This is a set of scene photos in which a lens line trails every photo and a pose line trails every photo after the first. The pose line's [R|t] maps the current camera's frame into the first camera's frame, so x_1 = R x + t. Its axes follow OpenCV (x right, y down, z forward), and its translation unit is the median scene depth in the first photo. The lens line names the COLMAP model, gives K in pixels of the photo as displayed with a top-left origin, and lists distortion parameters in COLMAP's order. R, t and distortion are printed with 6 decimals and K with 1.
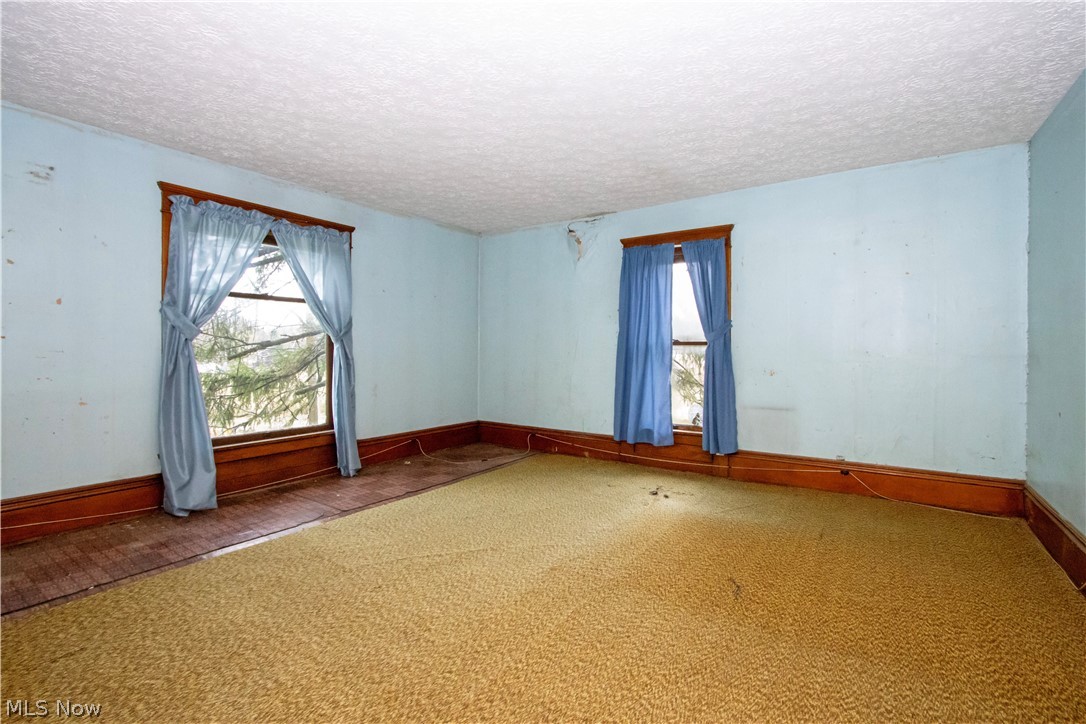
lens RADIAL K [[504.5, 0, 543.3], [0, 504.5, 357.4], [0, 0, 1]] dist [-0.002180, -0.000107]
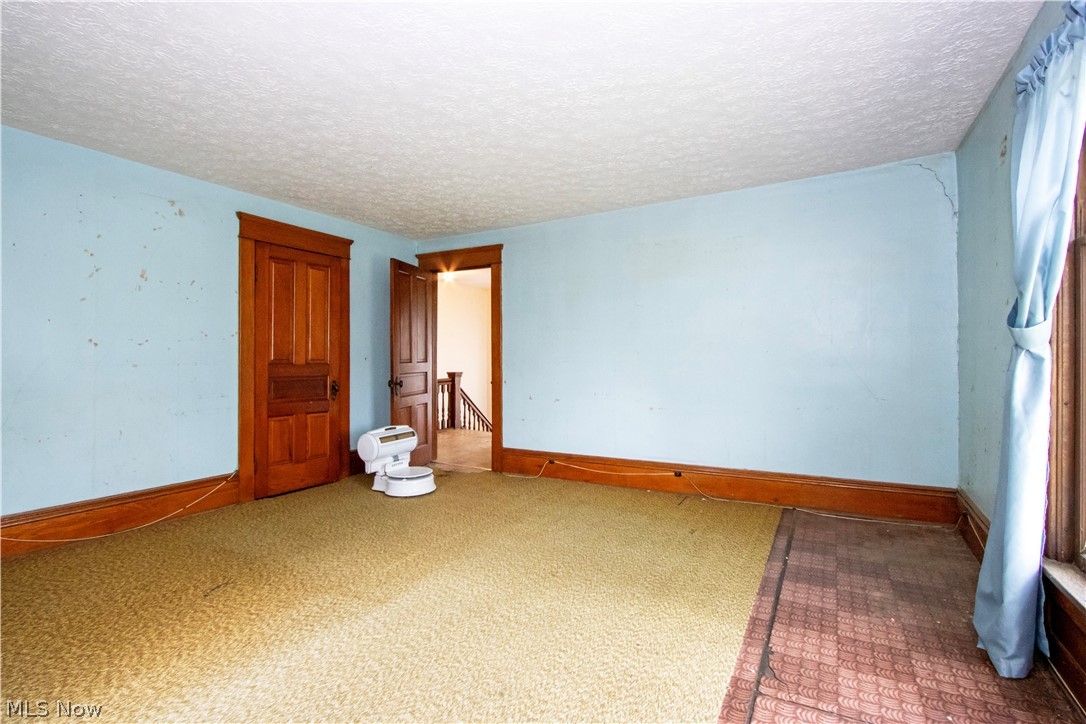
lens RADIAL K [[504.5, 0, 542.9], [0, 504.5, 358.1], [0, 0, 1]] dist [-0.002180, -0.000107]
pose [[-0.996754, 0.001463, -0.080491, -0.187852], [0.000078, 0.999852, 0.017213, -0.037353], [0.080504, 0.017151, -0.996607, 1.857541]]
